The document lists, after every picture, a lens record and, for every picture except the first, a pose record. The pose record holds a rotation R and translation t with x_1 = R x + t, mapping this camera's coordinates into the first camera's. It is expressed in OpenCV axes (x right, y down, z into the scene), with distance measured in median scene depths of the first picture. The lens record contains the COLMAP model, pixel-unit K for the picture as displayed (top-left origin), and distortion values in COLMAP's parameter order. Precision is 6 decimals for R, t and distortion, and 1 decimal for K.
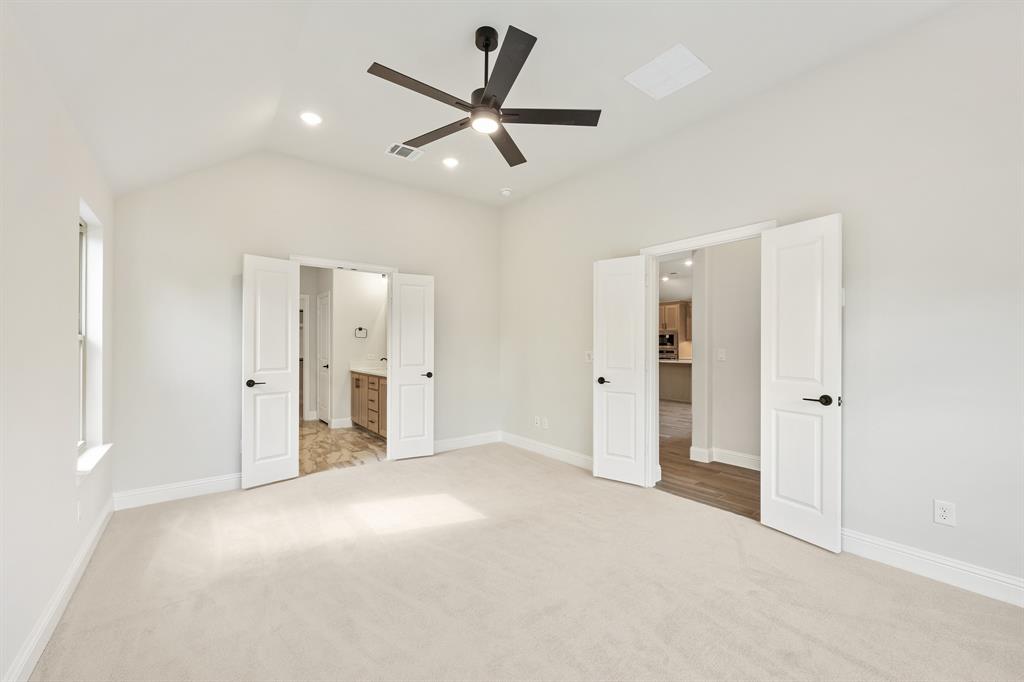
lens RADIAL K [[411.1, 0, 515.8], [0, 411.1, 344.4], [0, 0, 1]] dist [-0.002339, 0.000106]
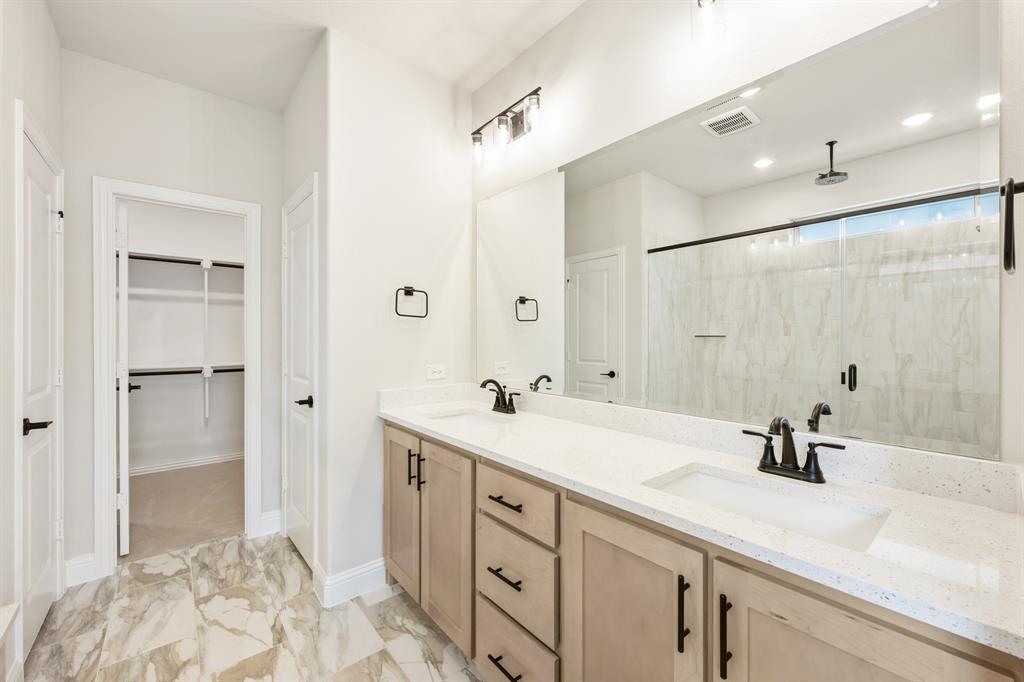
lens RADIAL K [[411.1, 0, 516.5], [0, 411.1, 339.8], [0, 0, 1]] dist [-0.002339, 0.000106]
pose [[0.999477, 0.002004, 0.032285, -0.304510], [-0.001667, 0.999944, -0.010487, 0.005709], [-0.032304, 0.010427, 0.999424, 0.667781]]
